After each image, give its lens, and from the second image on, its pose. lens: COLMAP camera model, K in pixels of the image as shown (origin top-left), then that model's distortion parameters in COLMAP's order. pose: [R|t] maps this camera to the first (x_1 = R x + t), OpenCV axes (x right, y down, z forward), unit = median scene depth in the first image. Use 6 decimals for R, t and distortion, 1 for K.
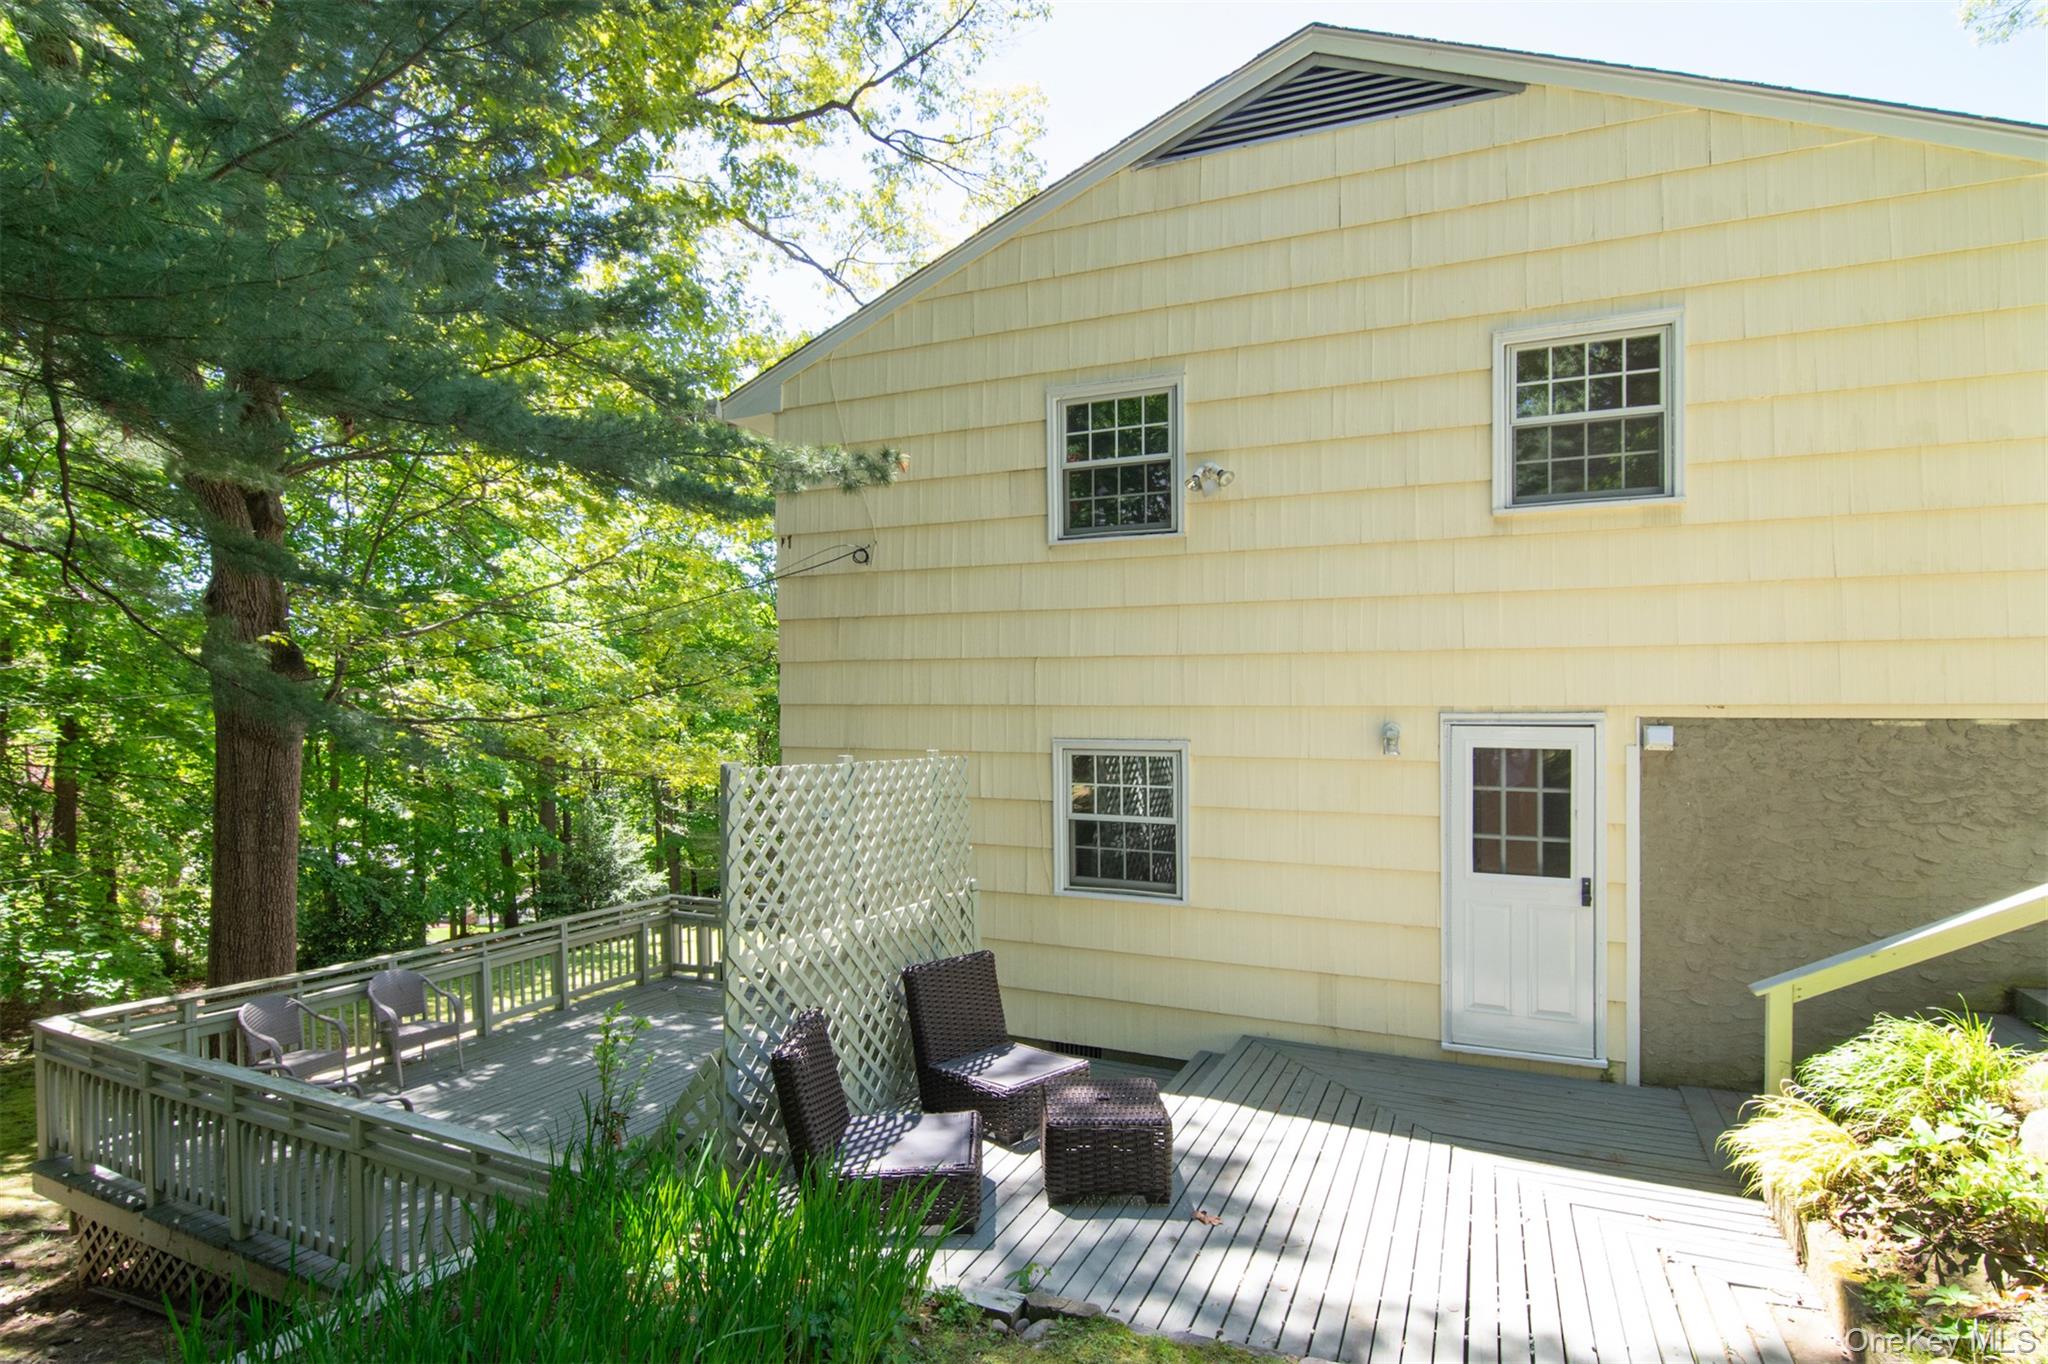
lens RADIAL K [[1075.0, 0, 1024.0], [0, 1075.0, 682.0], [0, 0, 1]] dist [0.028603, -0.000870]
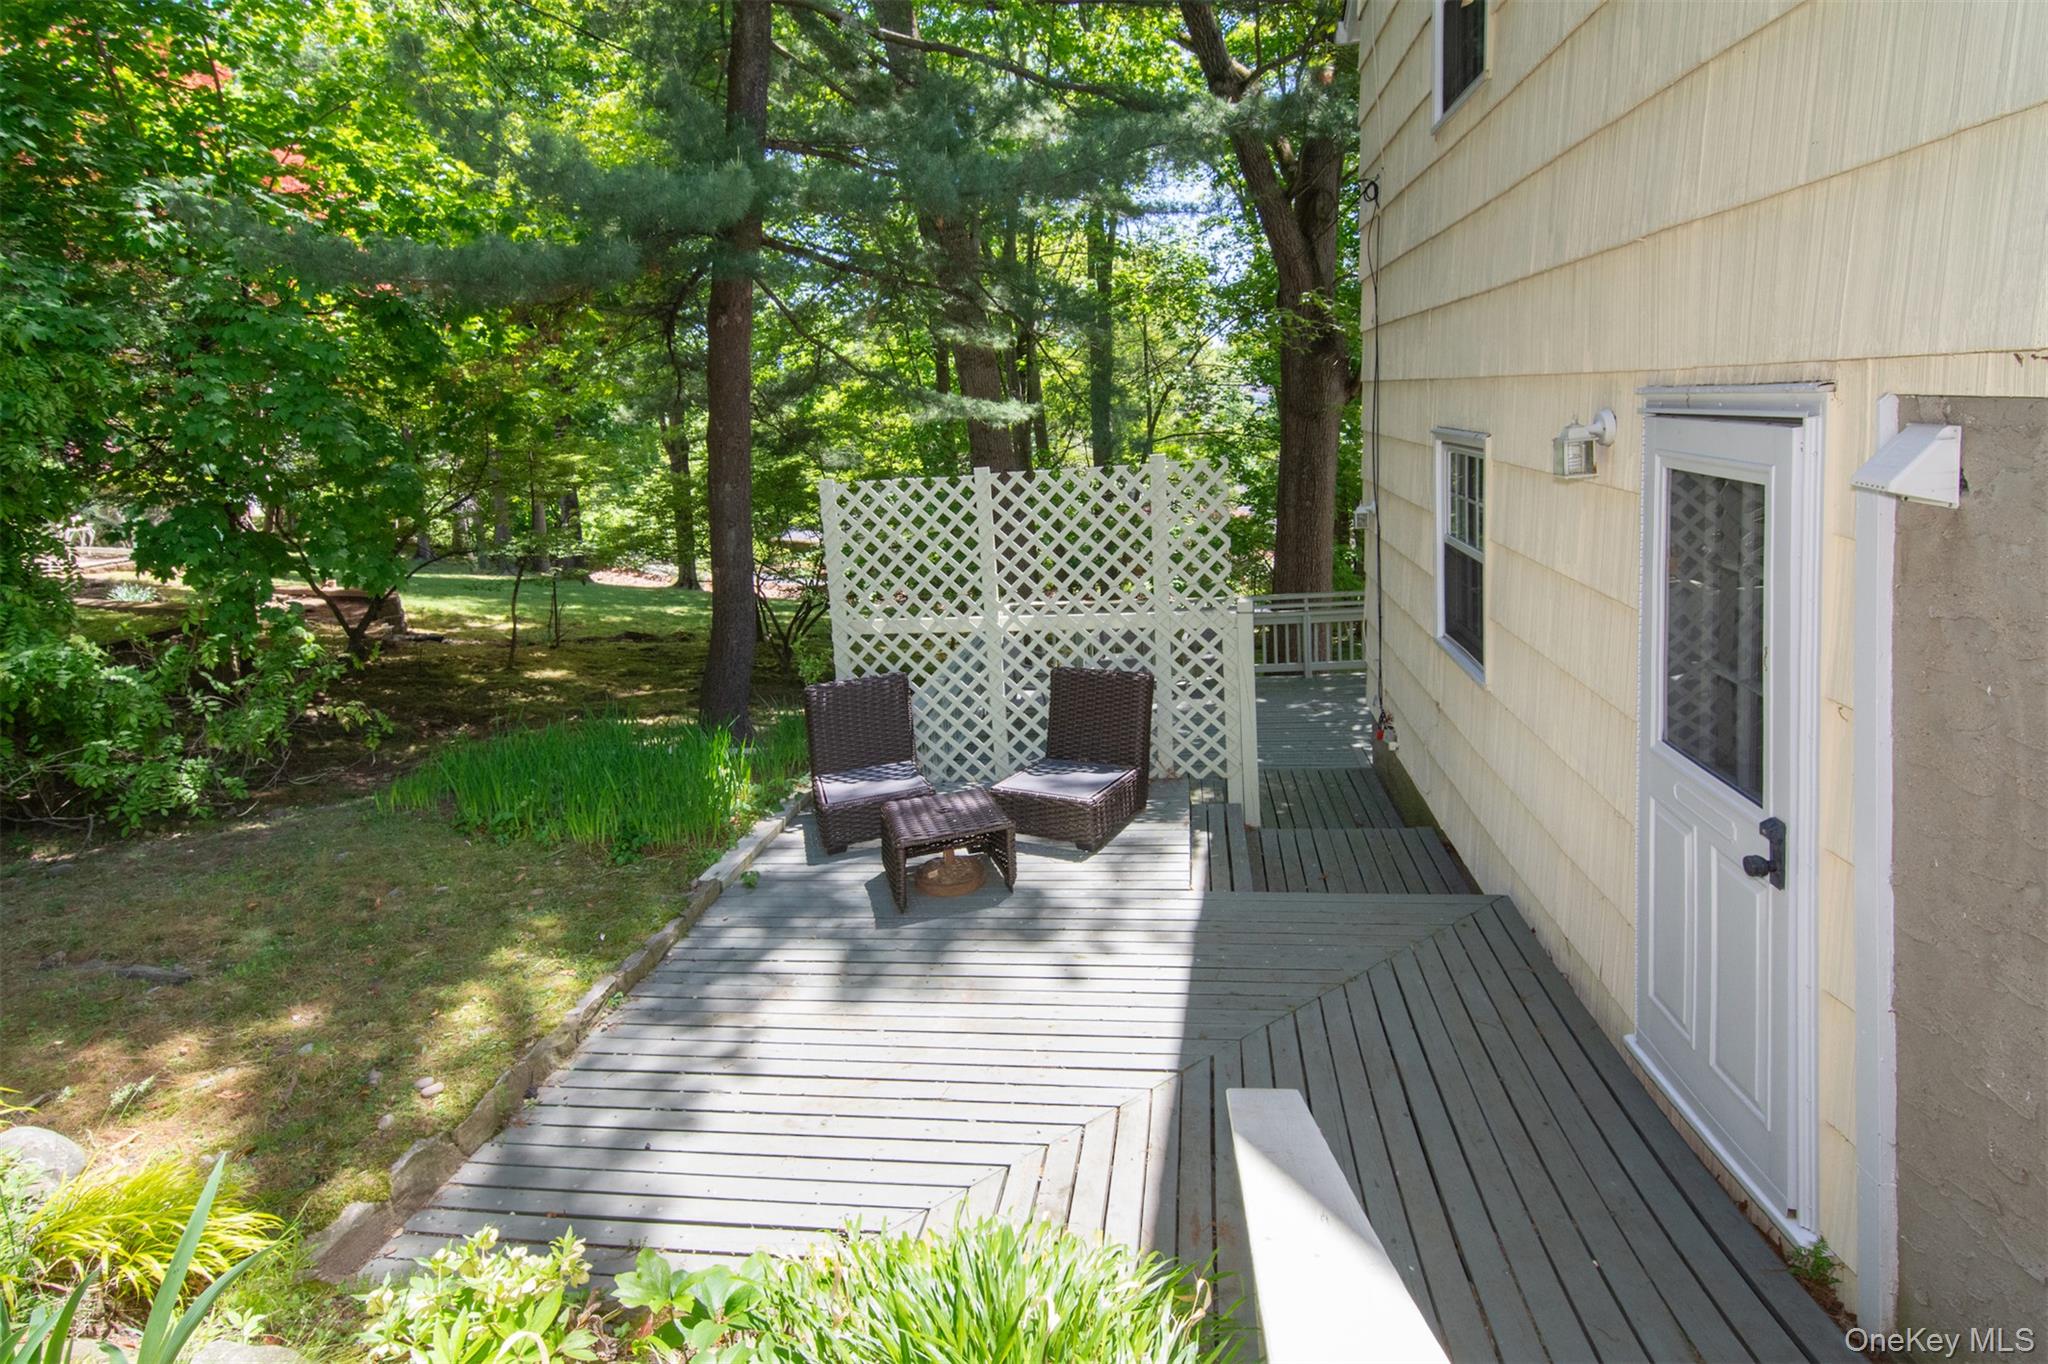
lens RADIAL K [[1075.0, 0, 1024.0], [0, 1075.0, 682.0], [0, 0, 1]] dist [0.028603, -0.000870]
pose [[0.269705, 0.220661, -0.937320, 0.977214], [0.076304, 0.965432, 0.249235, 0.016821], [0.959915, -0.138741, 0.243544, 0.796683]]
